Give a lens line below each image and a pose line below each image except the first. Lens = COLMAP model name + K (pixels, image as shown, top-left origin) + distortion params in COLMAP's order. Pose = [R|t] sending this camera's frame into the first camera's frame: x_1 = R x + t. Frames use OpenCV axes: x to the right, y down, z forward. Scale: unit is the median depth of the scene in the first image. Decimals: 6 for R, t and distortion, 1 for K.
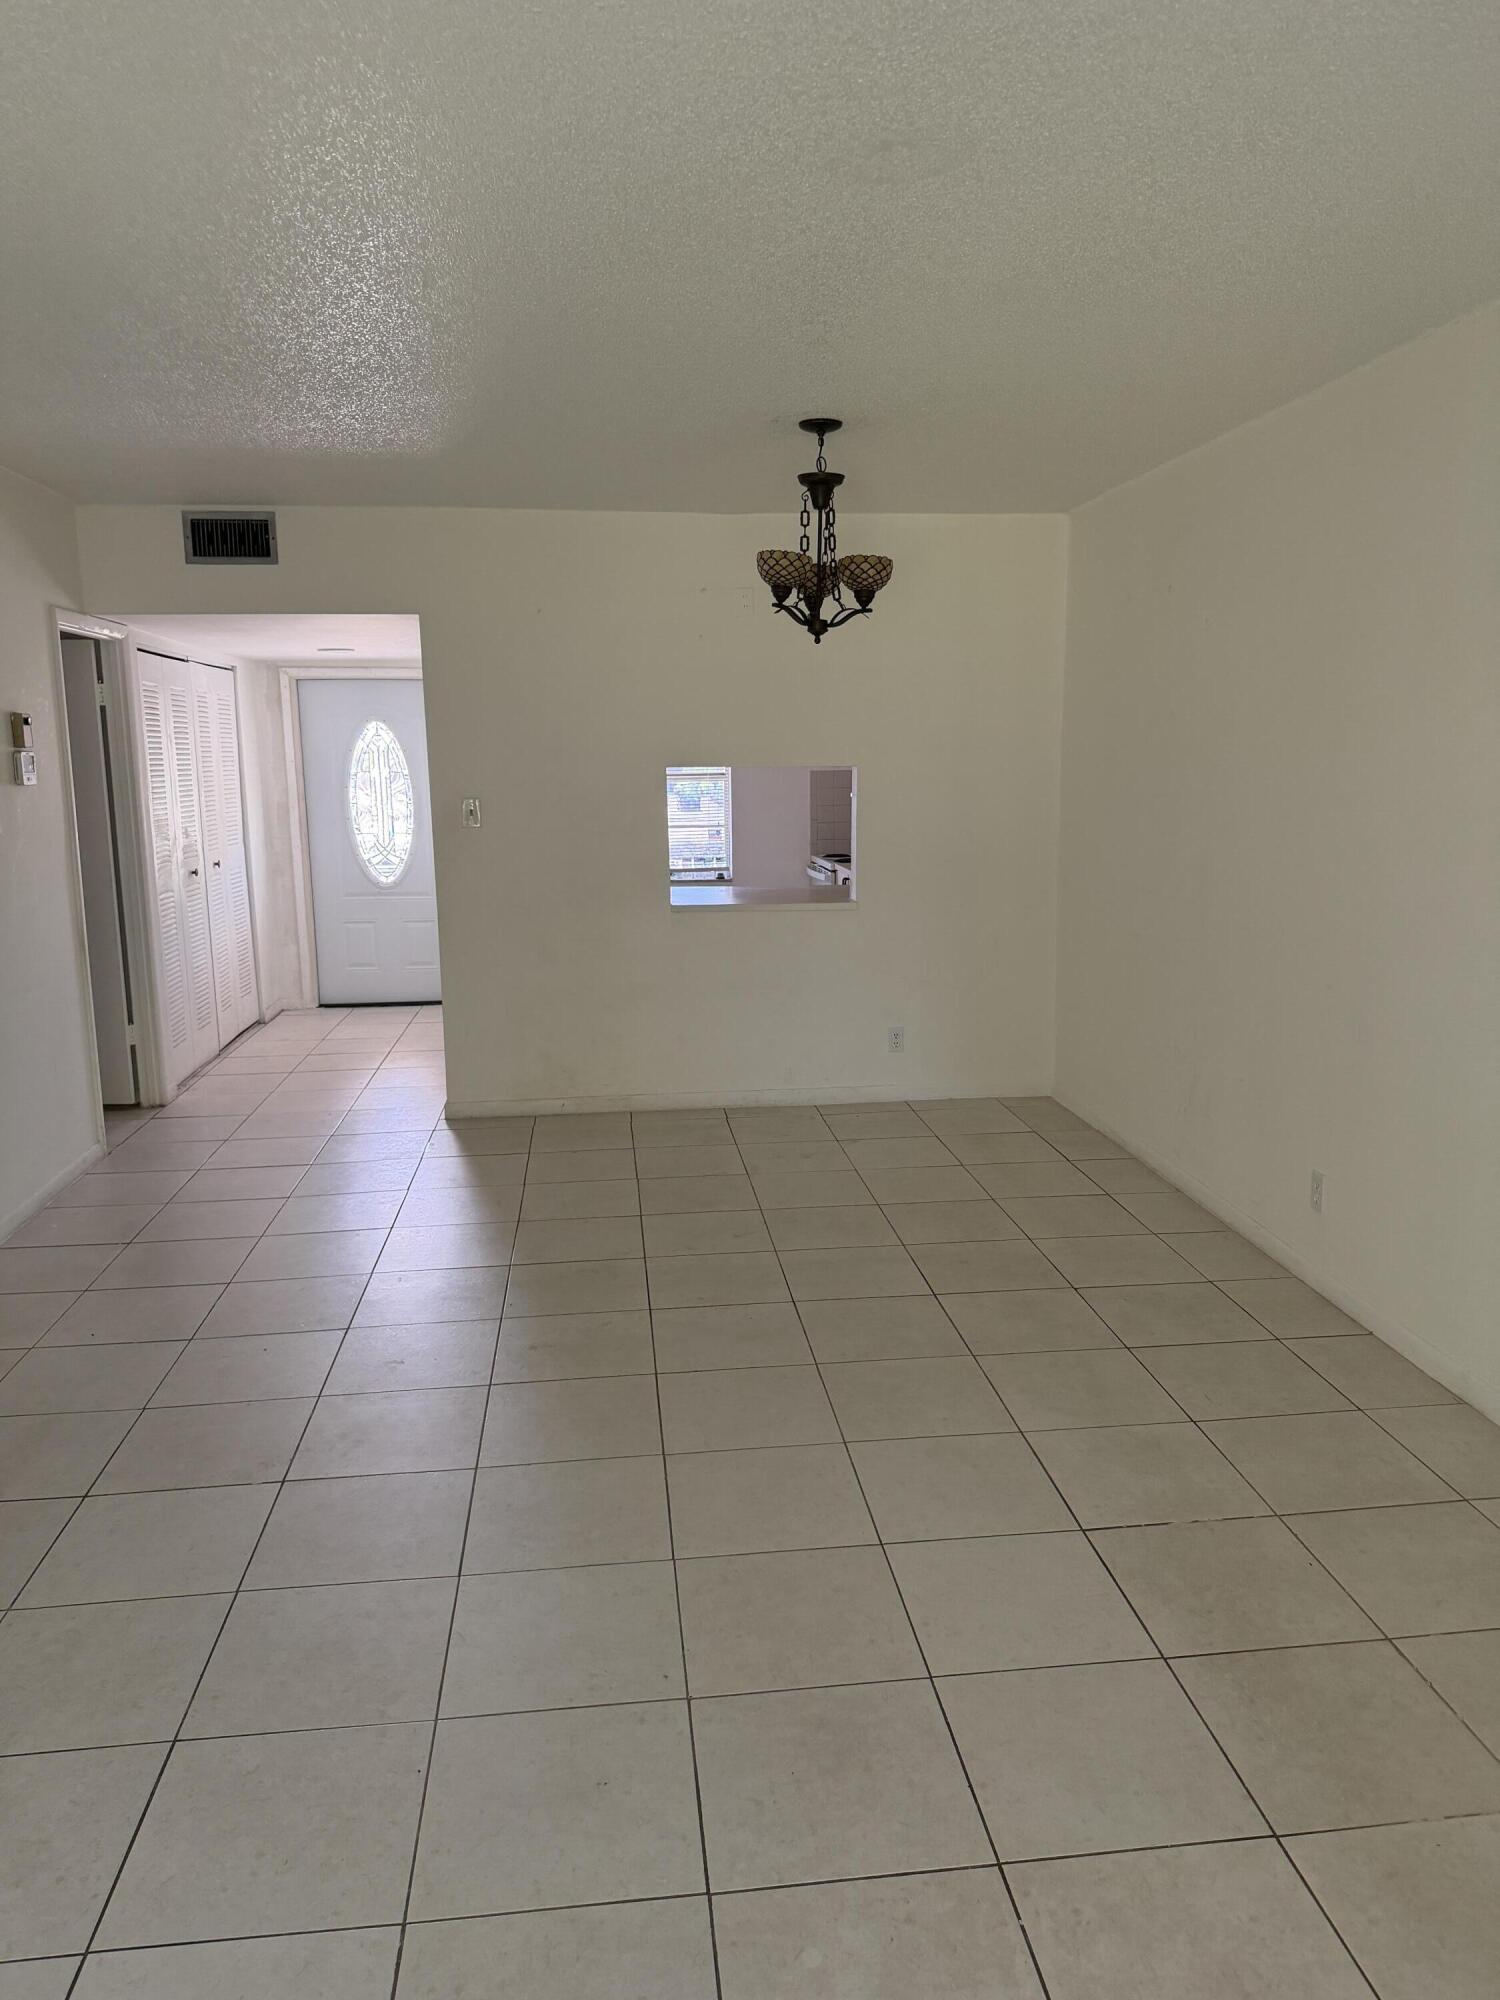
lens RADIAL K [[1373.9, 0, 757.8], [0, 1373.9, 994.2], [0, 0, 1]] dist [0.109771, -0.225350]
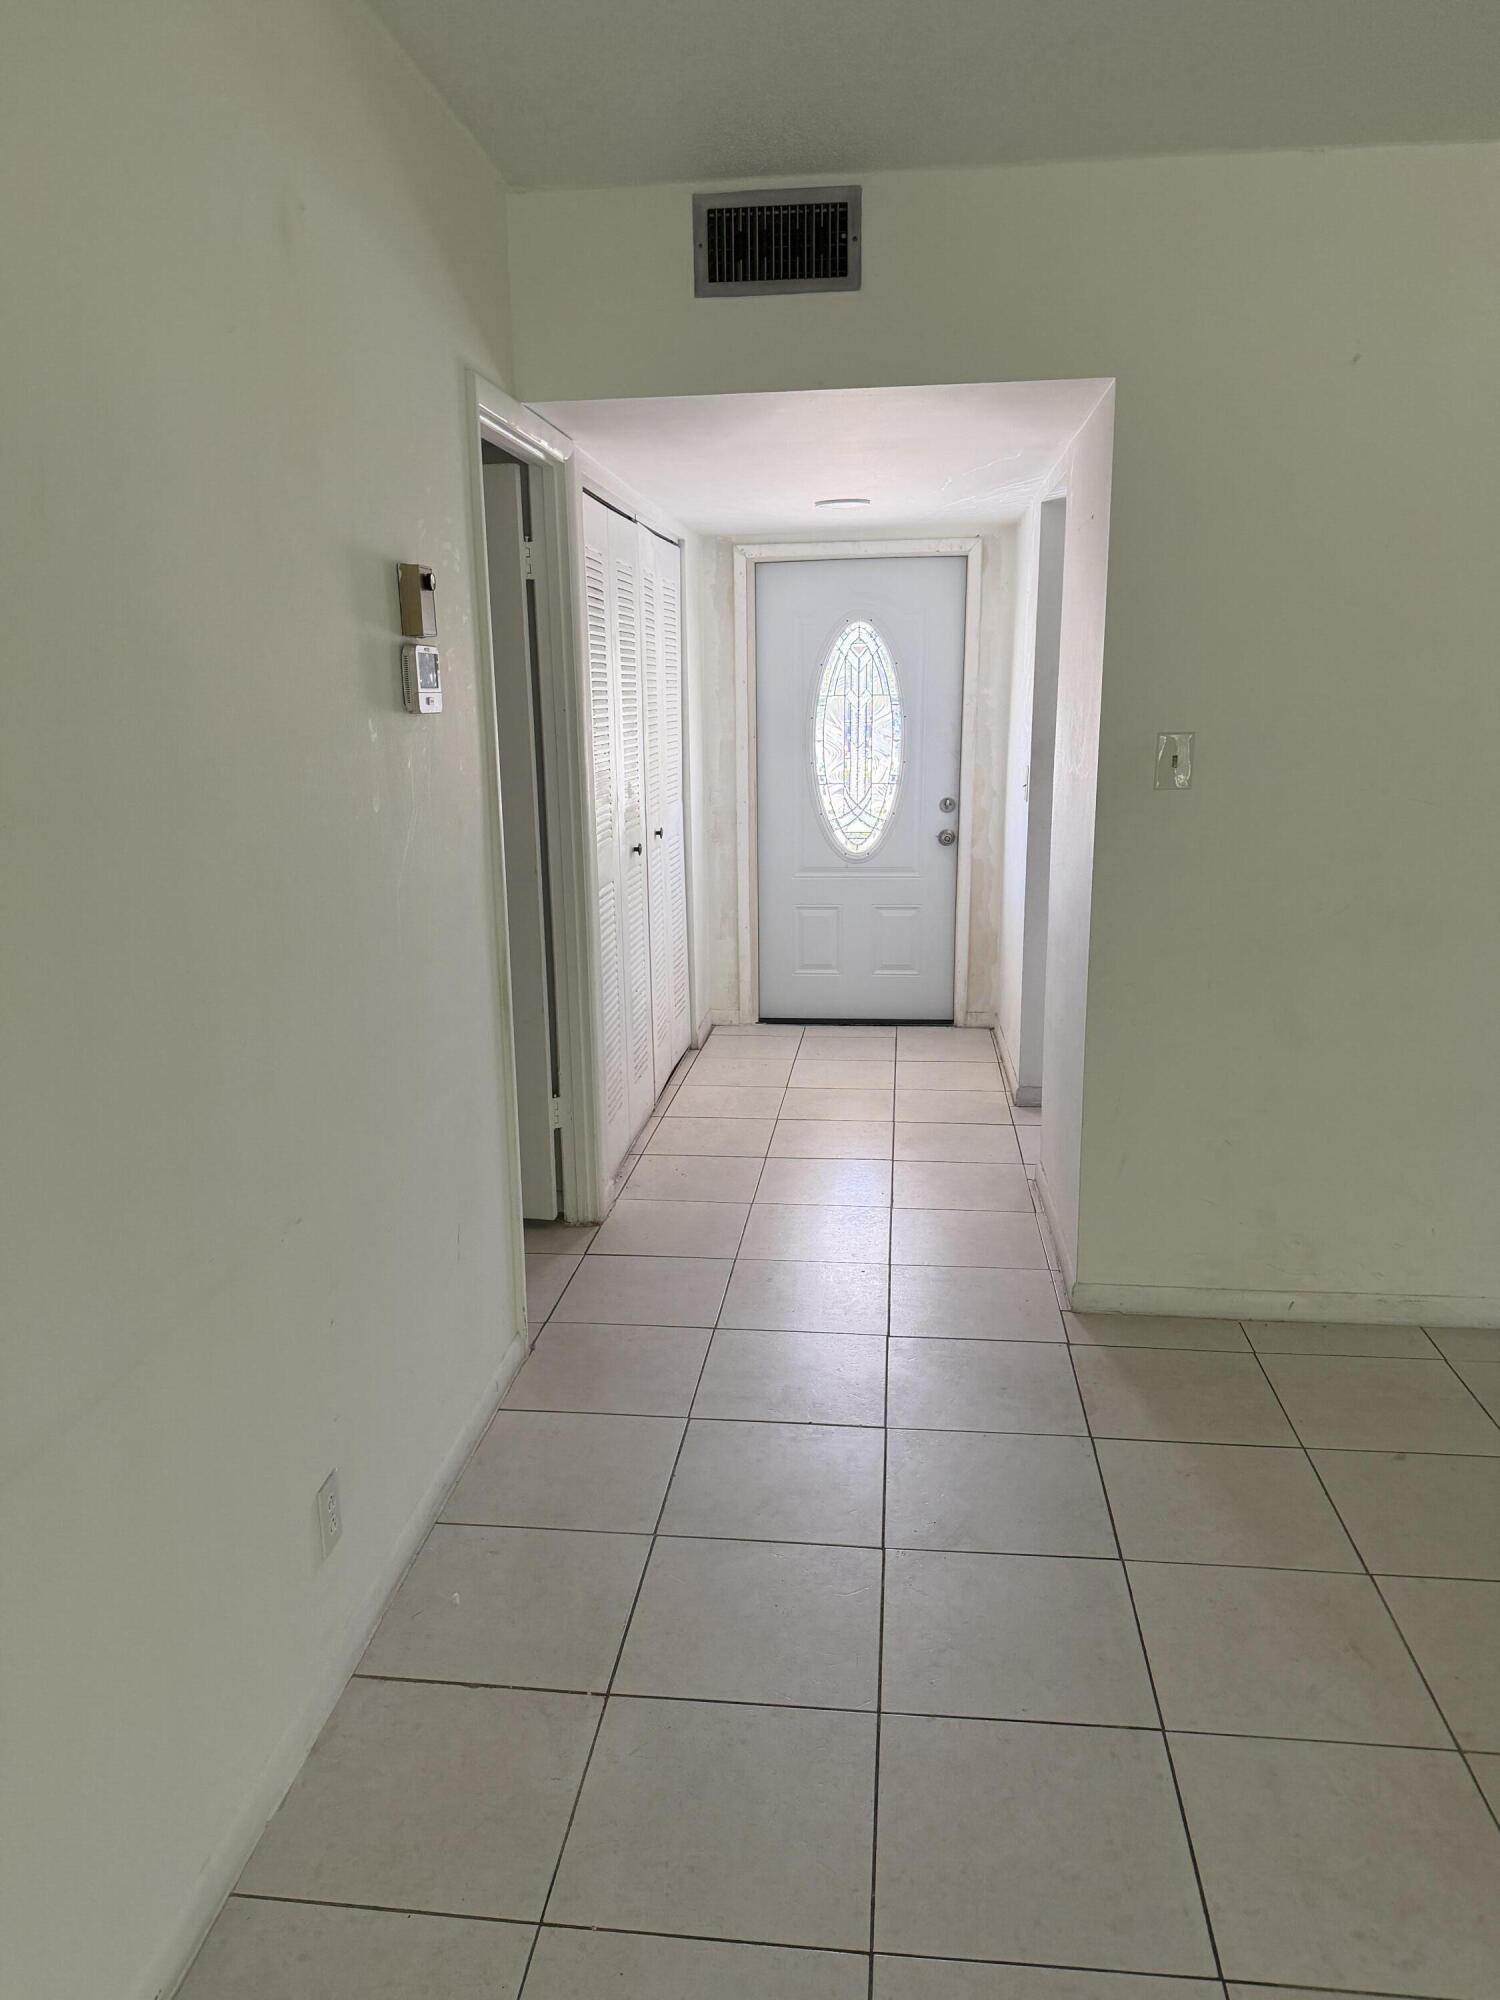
lens RADIAL K [[1373.9, 0, 757.8], [0, 1373.9, 994.2], [0, 0, 1]] dist [0.109771, -0.225350]
pose [[0.976173, 0.039917, -0.213290, -0.217268], [-0.029569, 0.998236, 0.051489, -0.057054], [0.214969, -0.043955, 0.975631, 0.389022]]
